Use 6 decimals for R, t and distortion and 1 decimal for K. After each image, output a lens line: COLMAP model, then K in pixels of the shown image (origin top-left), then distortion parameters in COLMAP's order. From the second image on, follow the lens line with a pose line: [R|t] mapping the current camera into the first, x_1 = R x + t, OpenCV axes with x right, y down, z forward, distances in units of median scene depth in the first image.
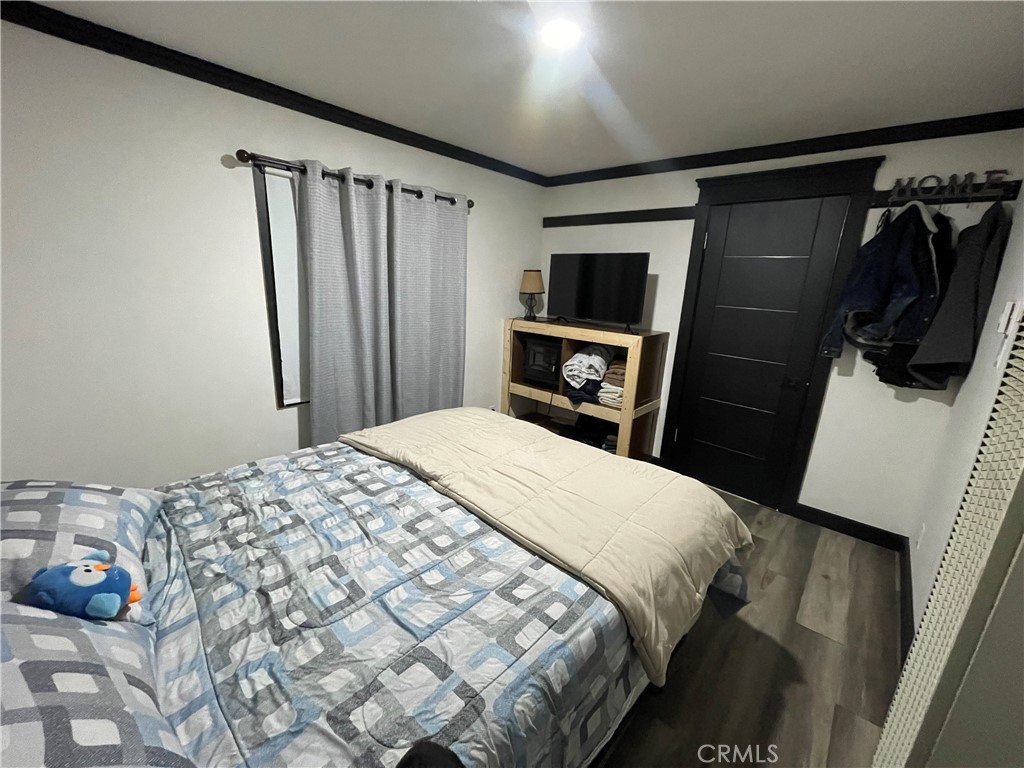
lens RADIAL K [[416.2, 0, 510.2], [0, 416.2, 385.4], [0, 0, 1]] dist [-0.003908, -0.001079]
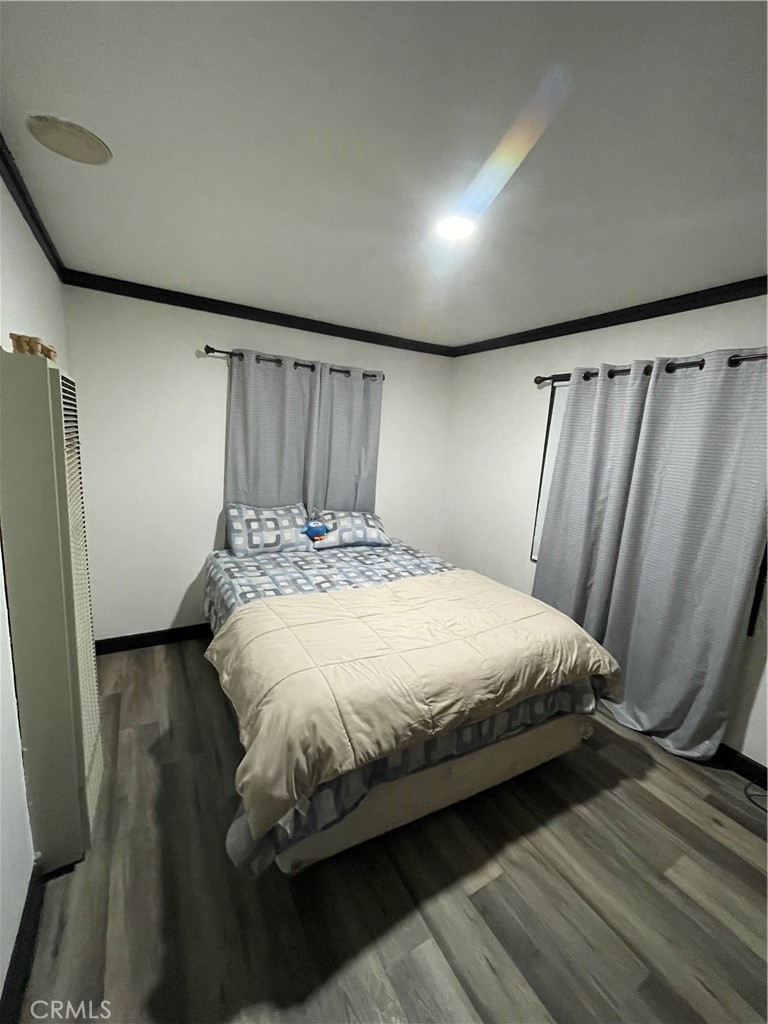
lens RADIAL K [[416.2, 0, 381.6], [0, 416.2, 513.6], [0, 0, 1]] dist [-0.003908, -0.001079]
pose [[-0.308424, 0.099174, -0.946065, 1.719114], [-0.311347, 0.929245, 0.198912, -0.417237], [0.898854, 0.355904, -0.255724, 1.863909]]
